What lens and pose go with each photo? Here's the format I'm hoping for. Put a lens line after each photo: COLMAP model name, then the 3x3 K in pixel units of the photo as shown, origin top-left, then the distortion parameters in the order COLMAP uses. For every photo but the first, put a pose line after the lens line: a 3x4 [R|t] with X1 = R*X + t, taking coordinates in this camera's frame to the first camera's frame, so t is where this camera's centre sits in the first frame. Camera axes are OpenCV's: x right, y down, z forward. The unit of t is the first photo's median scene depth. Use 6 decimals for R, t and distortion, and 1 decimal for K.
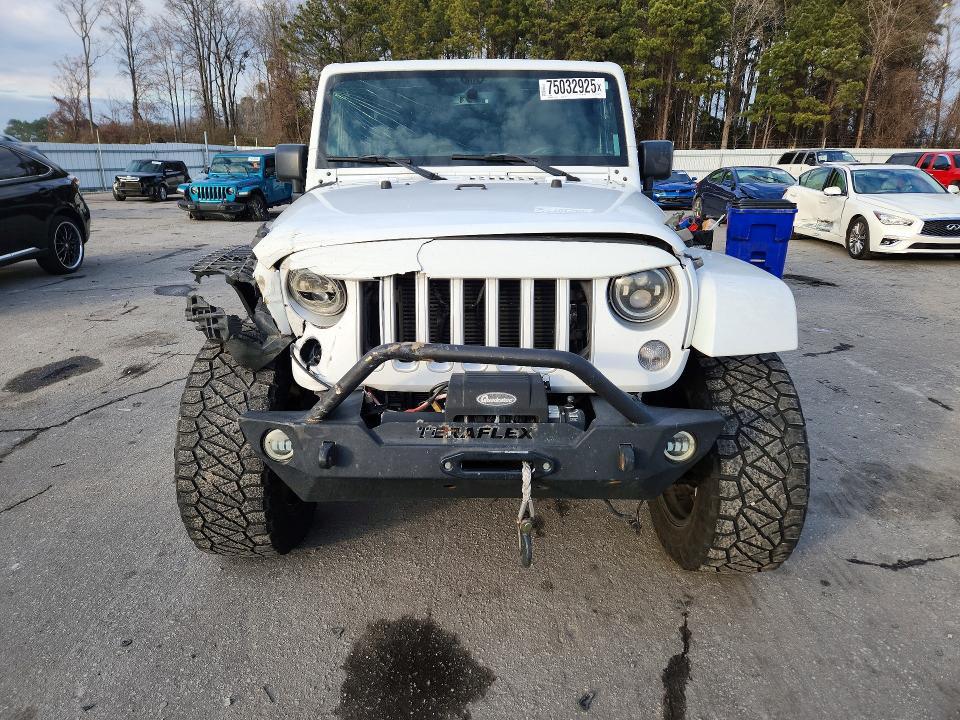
lens RADIAL K [[659.0, 0, 477.1], [0, 659.0, 365.2], [0, 0, 1]] dist [0.092185, -0.091423]
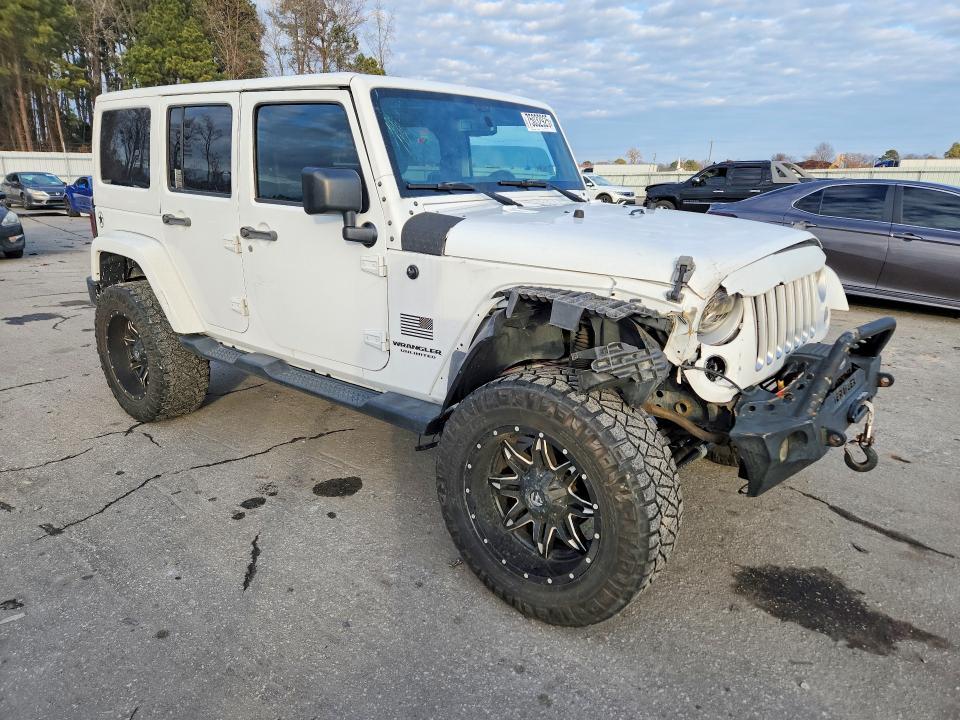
lens RADIAL K [[659.0, 0, 477.1], [0, 659.0, 365.2], [0, 0, 1]] dist [0.092185, -0.091423]
pose [[0.604464, -0.213504, 0.767489, -1.114773], [0.217705, 0.971015, 0.098660, -0.184151], [-0.766308, 0.107450, 0.633424, 0.509500]]
